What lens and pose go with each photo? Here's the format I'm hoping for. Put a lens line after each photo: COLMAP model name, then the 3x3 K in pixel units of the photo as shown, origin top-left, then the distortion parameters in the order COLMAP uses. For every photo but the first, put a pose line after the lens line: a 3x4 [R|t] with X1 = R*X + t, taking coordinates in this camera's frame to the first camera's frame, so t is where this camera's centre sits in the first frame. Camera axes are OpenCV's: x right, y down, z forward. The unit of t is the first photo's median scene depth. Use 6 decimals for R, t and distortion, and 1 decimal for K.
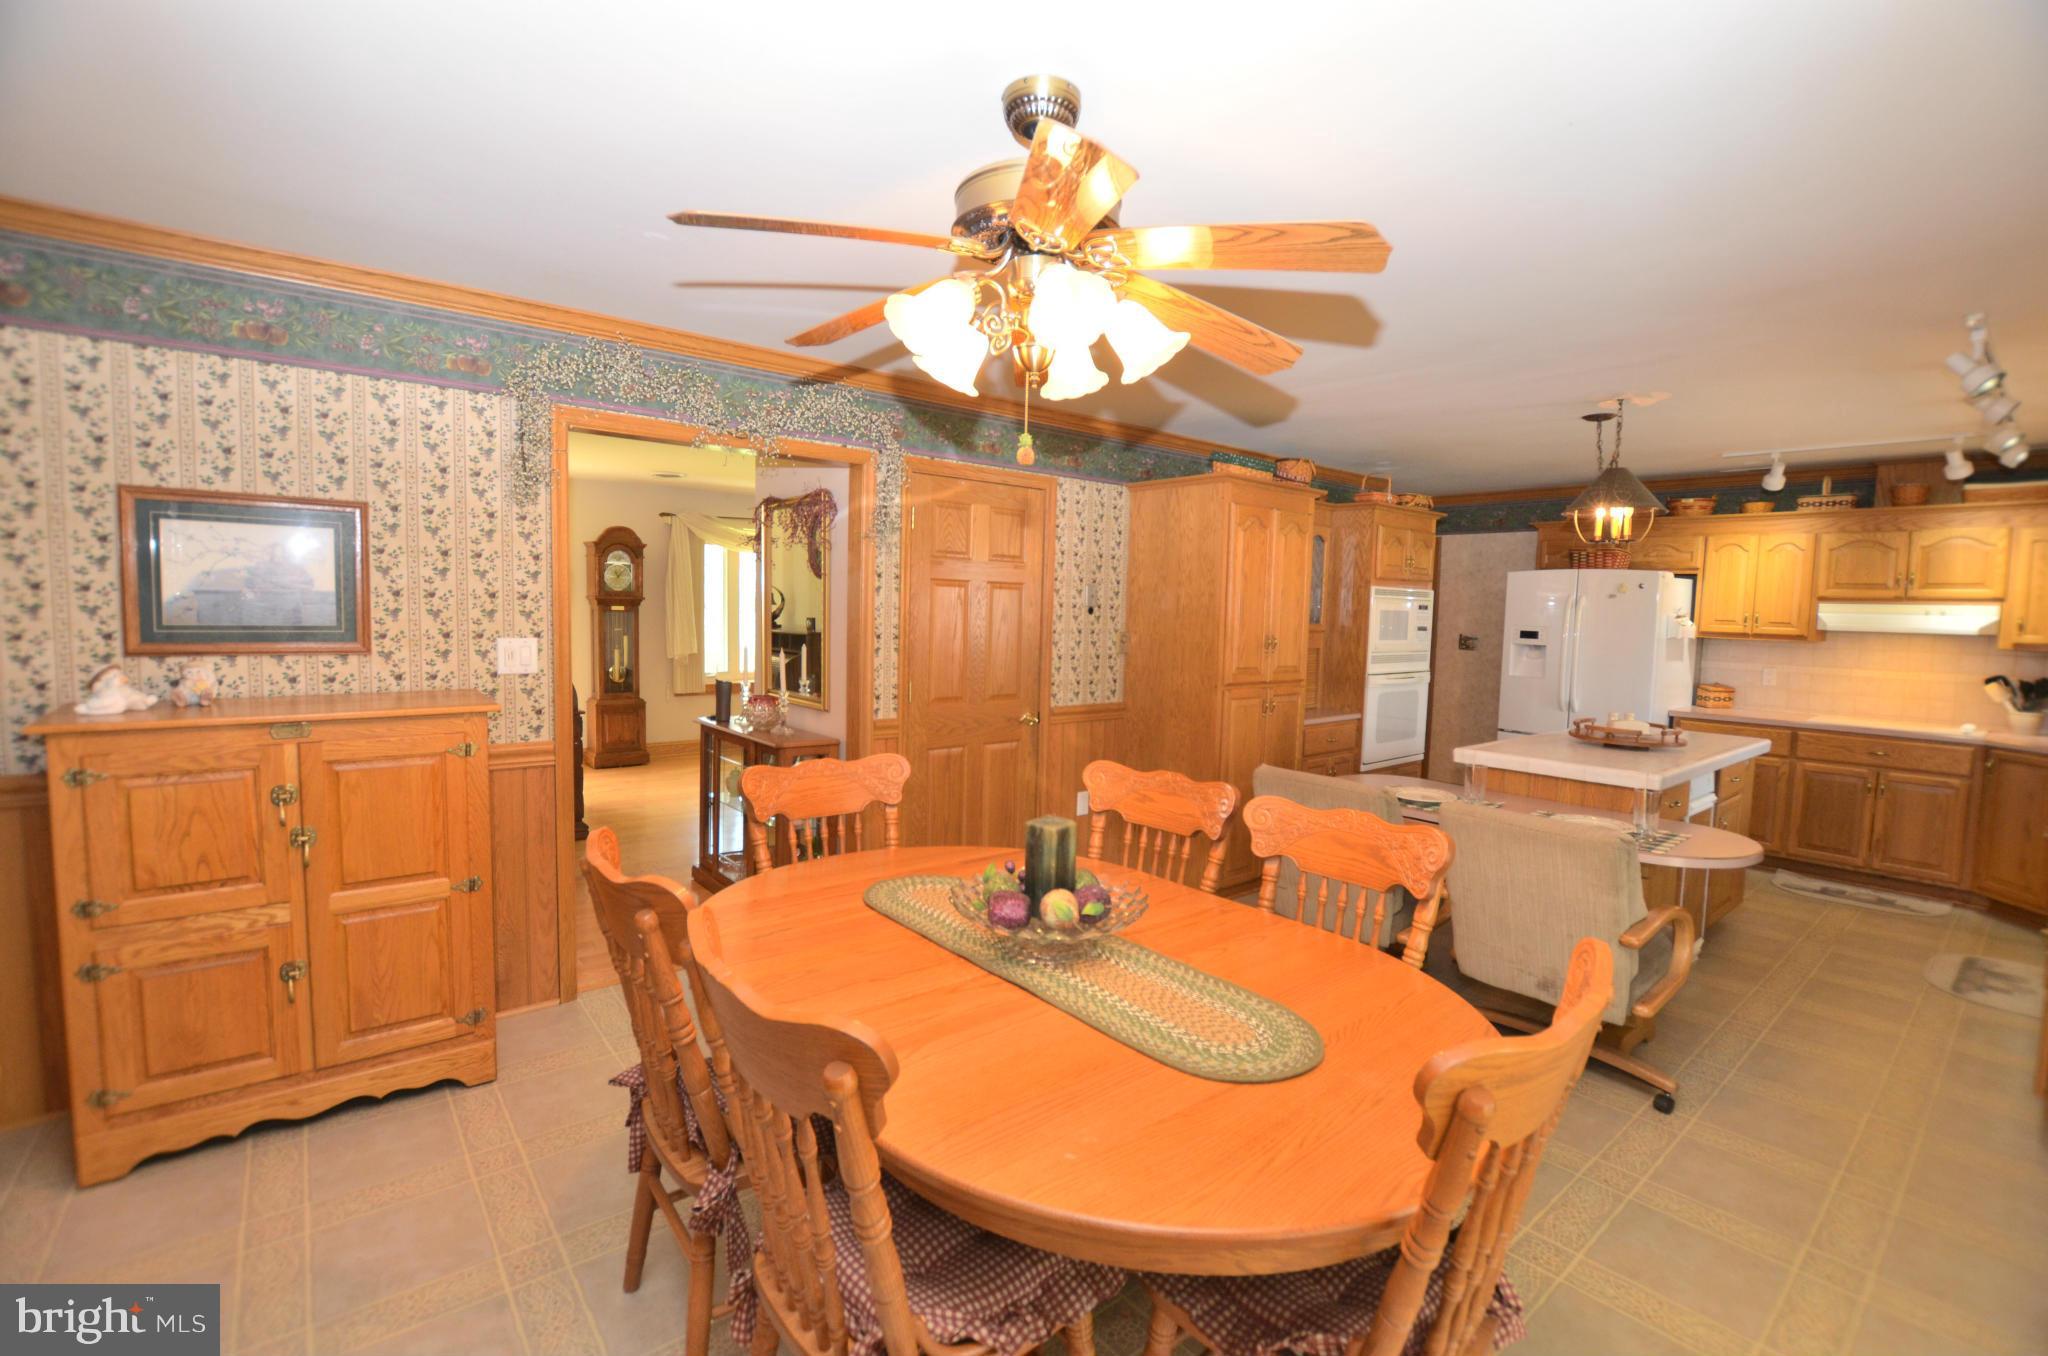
lens RADIAL K [[897.4, 0, 1030.4], [0, 897.4, 674.3], [0, 0, 1]] dist [-0.036980, 0.004880]
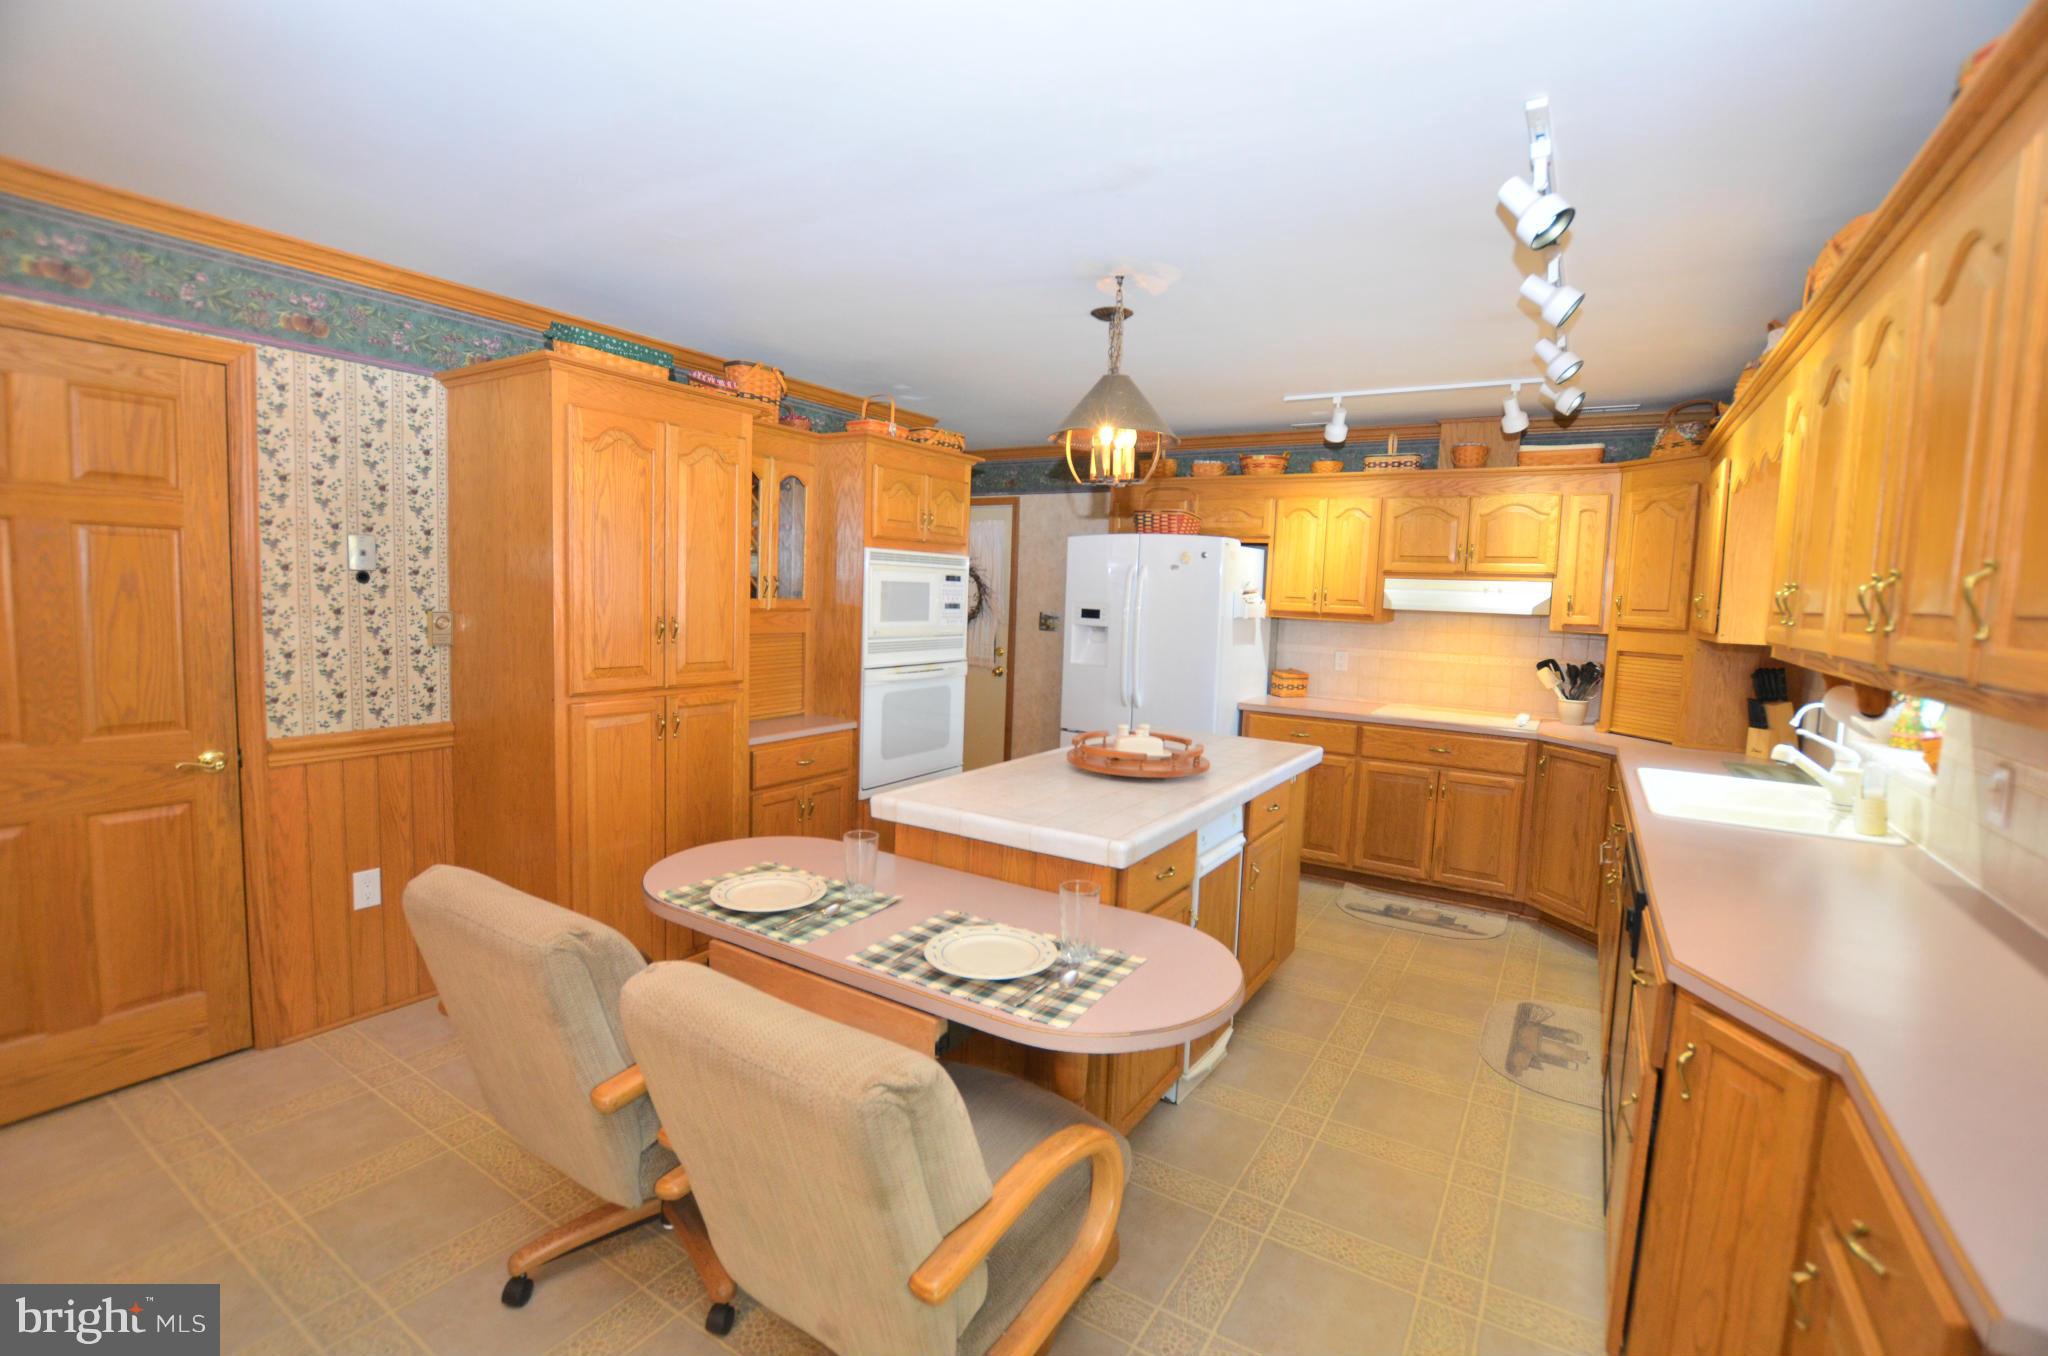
lens RADIAL K [[897.4, 0, 1030.4], [0, 897.4, 674.3], [0, 0, 1]] dist [-0.036980, 0.004880]
pose [[0.948128, -0.020511, 0.317226, 0.295466], [0.011764, 0.999497, 0.029463, -0.016411], [-0.317670, -0.024203, 0.947892, 0.276814]]
